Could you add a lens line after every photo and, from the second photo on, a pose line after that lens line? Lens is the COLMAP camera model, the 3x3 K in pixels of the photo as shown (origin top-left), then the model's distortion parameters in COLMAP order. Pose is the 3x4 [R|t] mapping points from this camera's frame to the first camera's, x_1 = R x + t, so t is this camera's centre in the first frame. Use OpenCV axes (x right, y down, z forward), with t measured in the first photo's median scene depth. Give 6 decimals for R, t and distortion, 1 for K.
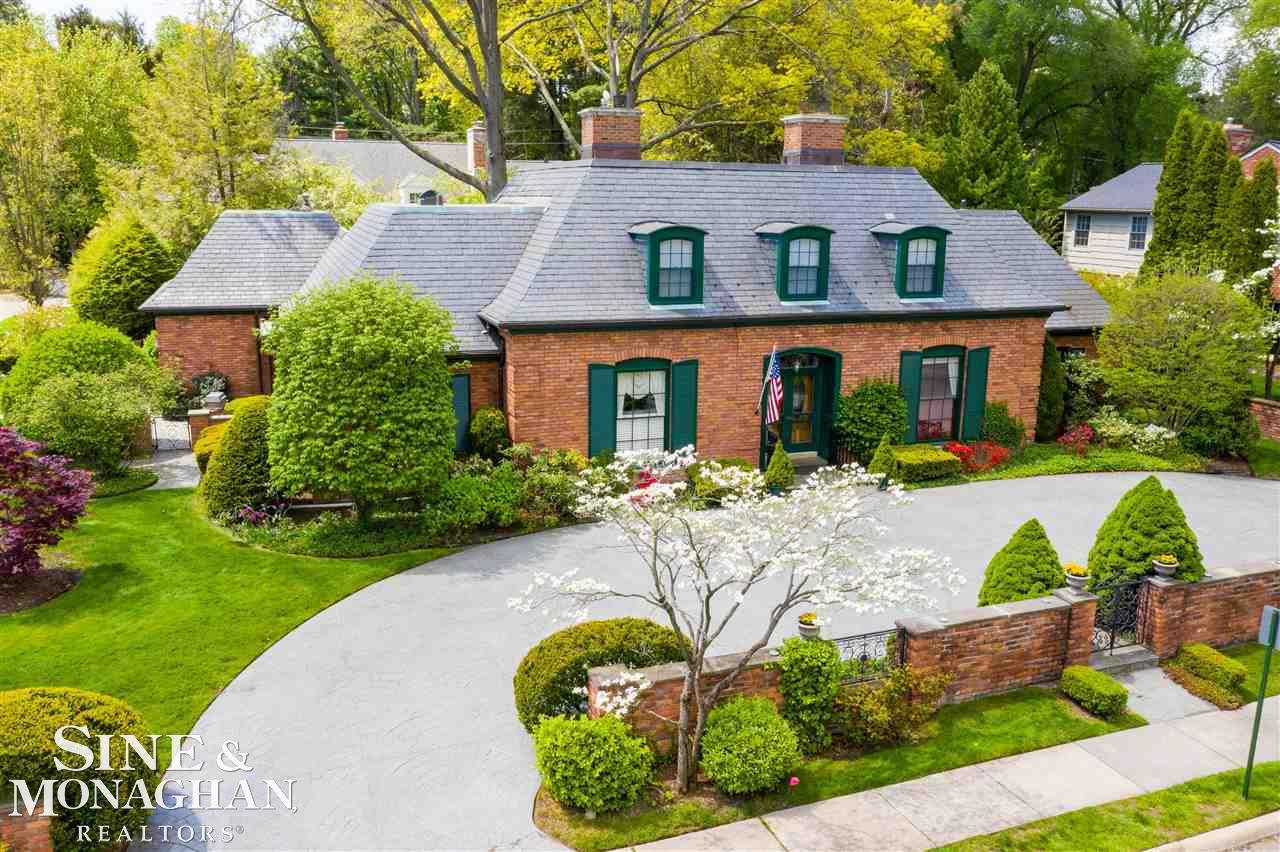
lens RADIAL K [[1037.9, 0, 633.1], [0, 1037.9, 428.2], [0, 0, 1]] dist [-0.009730, 0.001489]
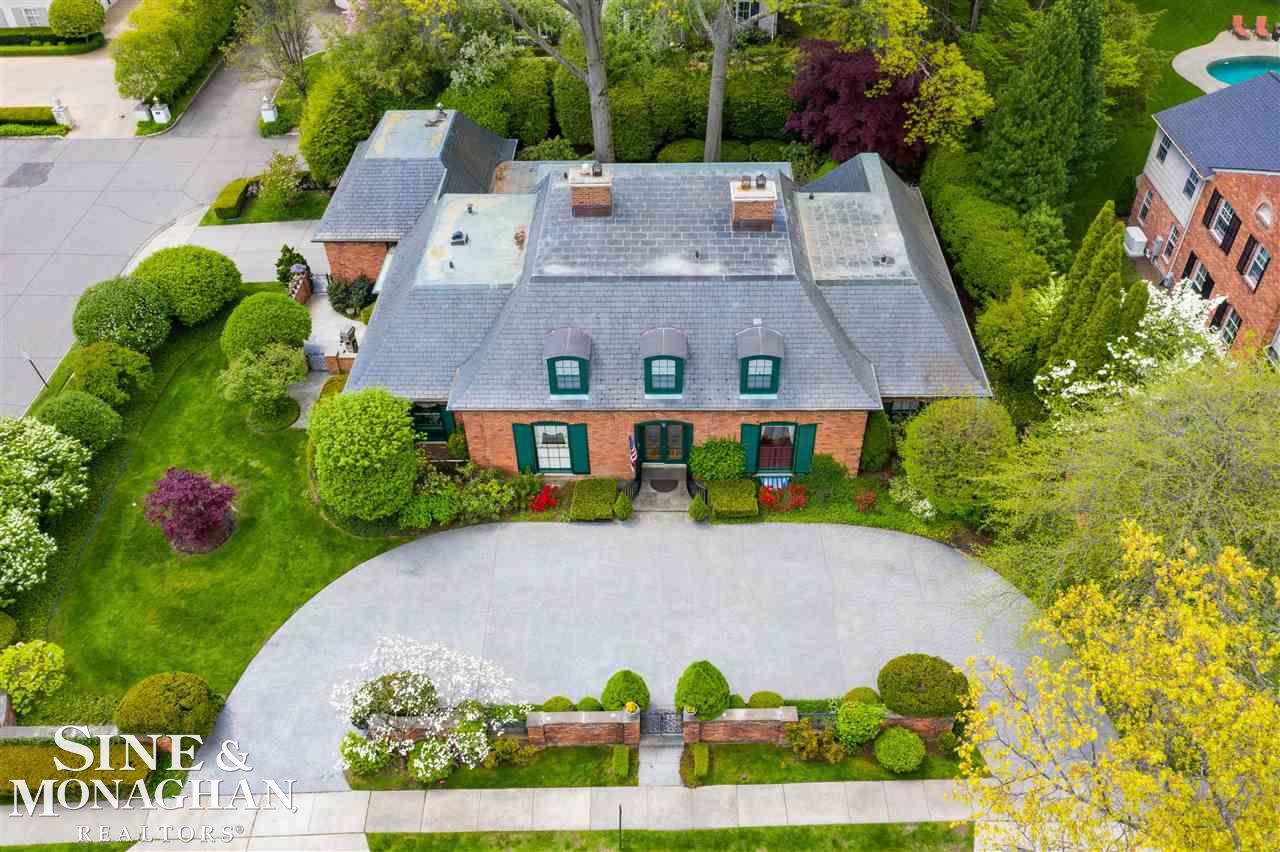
lens RADIAL K [[1006.3, 0, 640.0], [0, 1006.3, 426.0], [0, 0, 1]] dist [-0.009277, -0.006236]
pose [[0.937151, 0.213475, -0.276000, 0.519030], [-0.051233, 0.866619, 0.496333, -0.763461], [0.345142, -0.450999, 0.823090, -0.185923]]
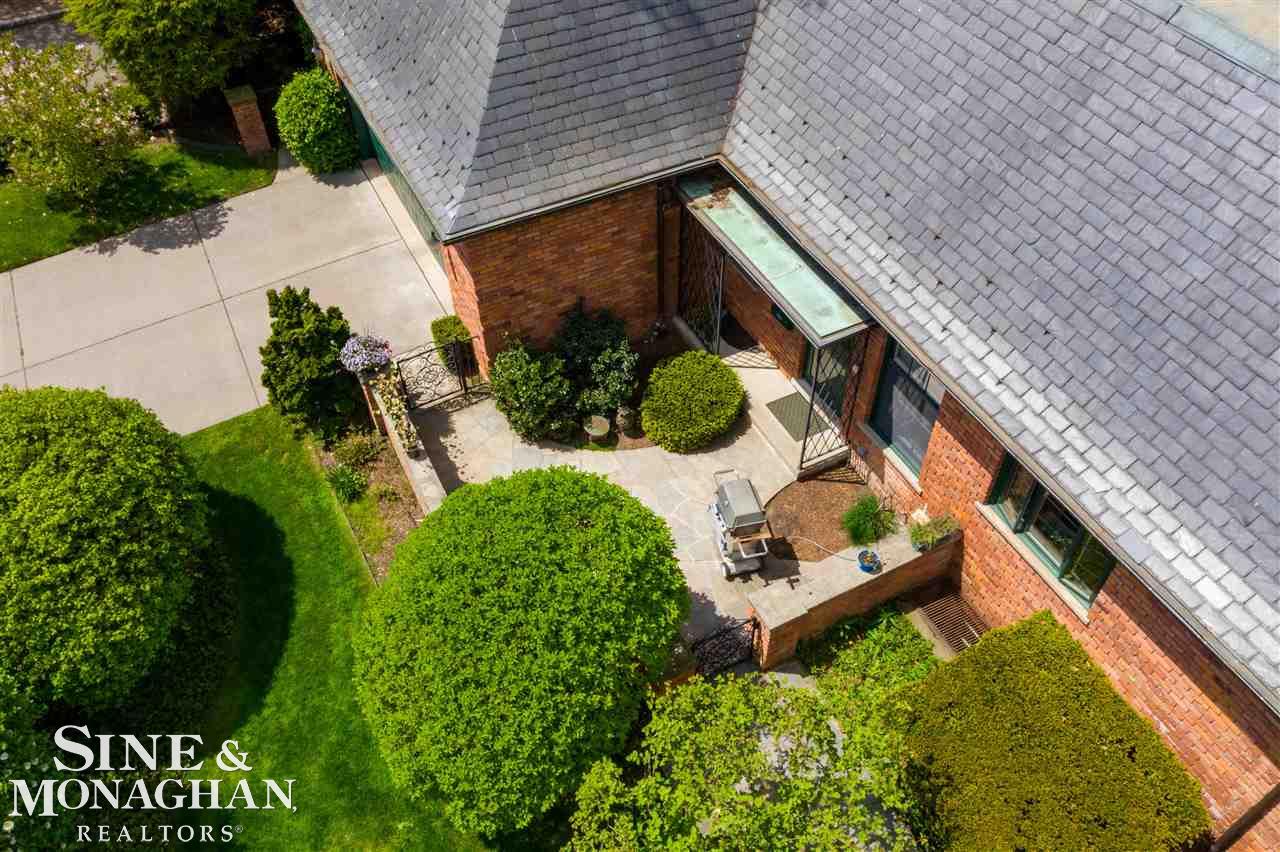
lens RADIAL K [[1033.2, 0, 640.0], [0, 1033.2, 426.0], [0, 0, 1]] dist [-0.003545, -0.008664]
pose [[0.991531, -0.111576, 0.066456, -0.525939], [0.054382, 0.821415, 0.567732, -0.348599], [-0.117933, -0.559310, 0.820527, 0.734170]]
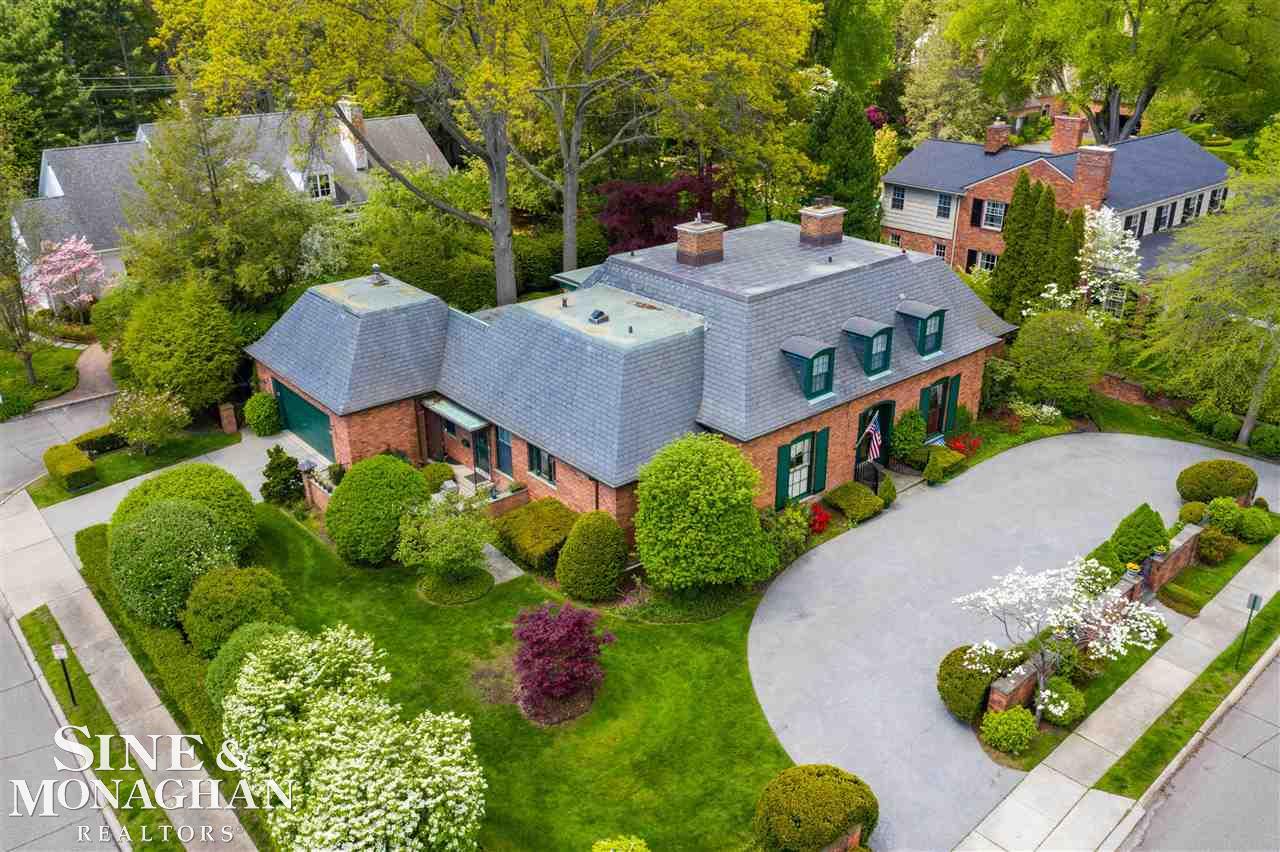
lens RADIAL K [[1006.3, 0, 640.0], [0, 1006.3, 426.0], [0, 0, 1]] dist [-0.009277, -0.006236]
pose [[0.933792, -0.160492, 0.319805, -0.639279], [0.095751, 0.973252, 0.208838, -0.383385], [-0.344767, -0.164389, 0.924182, -0.261708]]
